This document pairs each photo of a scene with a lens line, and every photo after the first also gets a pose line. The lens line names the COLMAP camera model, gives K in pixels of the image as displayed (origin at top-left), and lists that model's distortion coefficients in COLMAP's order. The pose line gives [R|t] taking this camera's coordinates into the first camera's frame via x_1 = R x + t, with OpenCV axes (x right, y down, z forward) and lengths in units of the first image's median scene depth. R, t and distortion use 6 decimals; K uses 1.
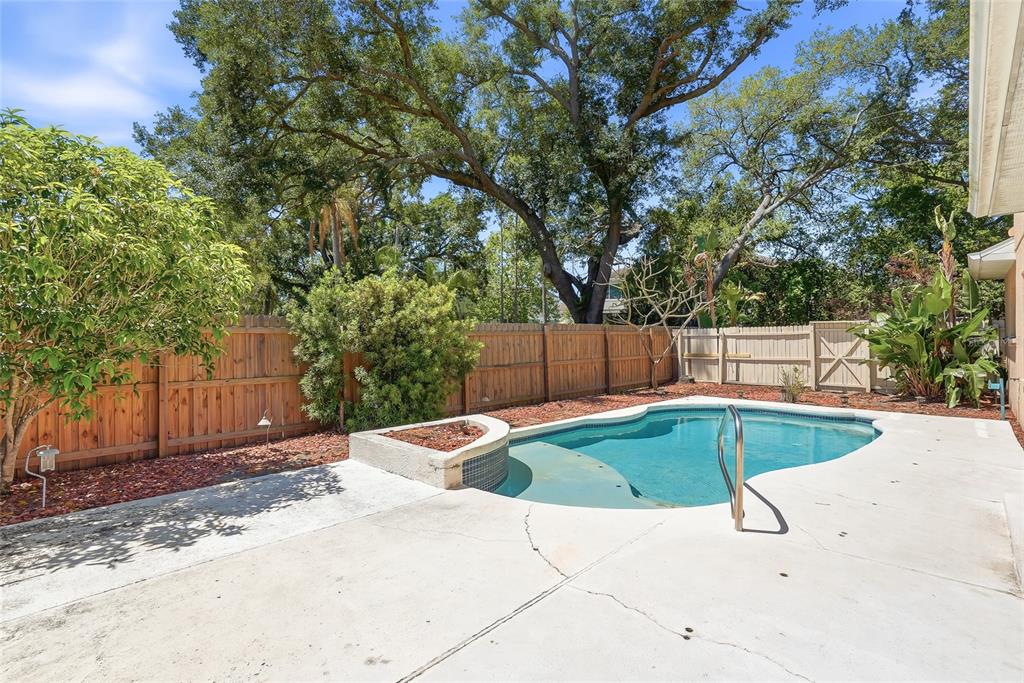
lens RADIAL K [[490.5, 0, 512.0], [0, 490.5, 341.5], [0, 0, 1]] dist [-0.058417, 0.025606]
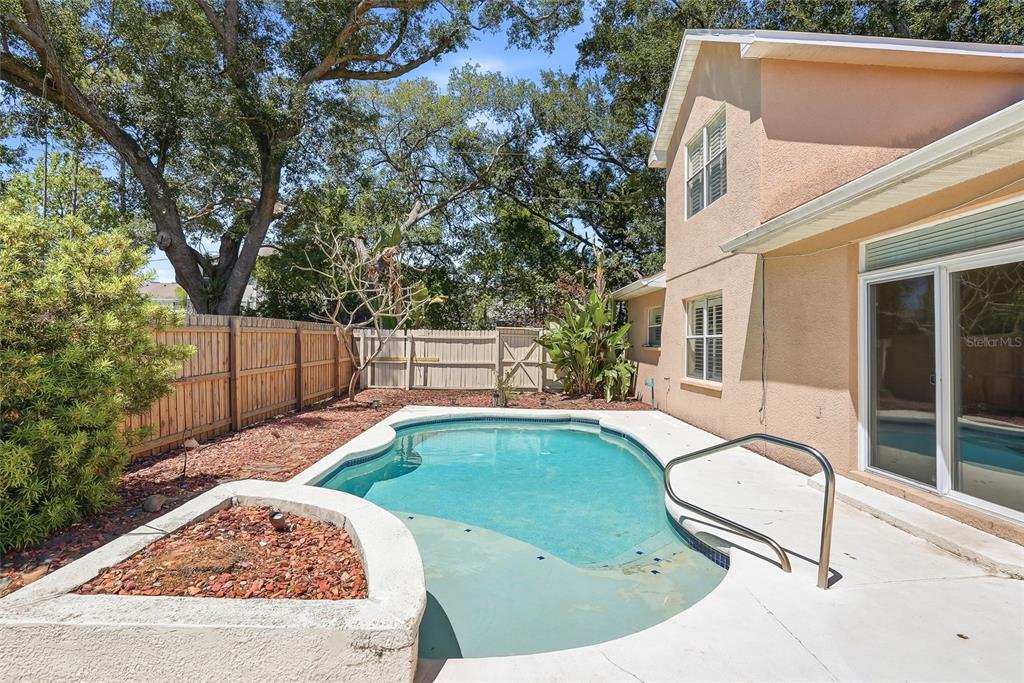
lens RADIAL K [[502.8, 0, 528.5], [0, 502.8, 330.0], [0, 0, 1]] dist [-0.062387, 0.025604]
pose [[0.693347, 0.034738, 0.719766, -0.107199], [-0.019444, 0.999376, -0.029502, -0.003522], [-0.720342, 0.006460, 0.693589, 0.167121]]
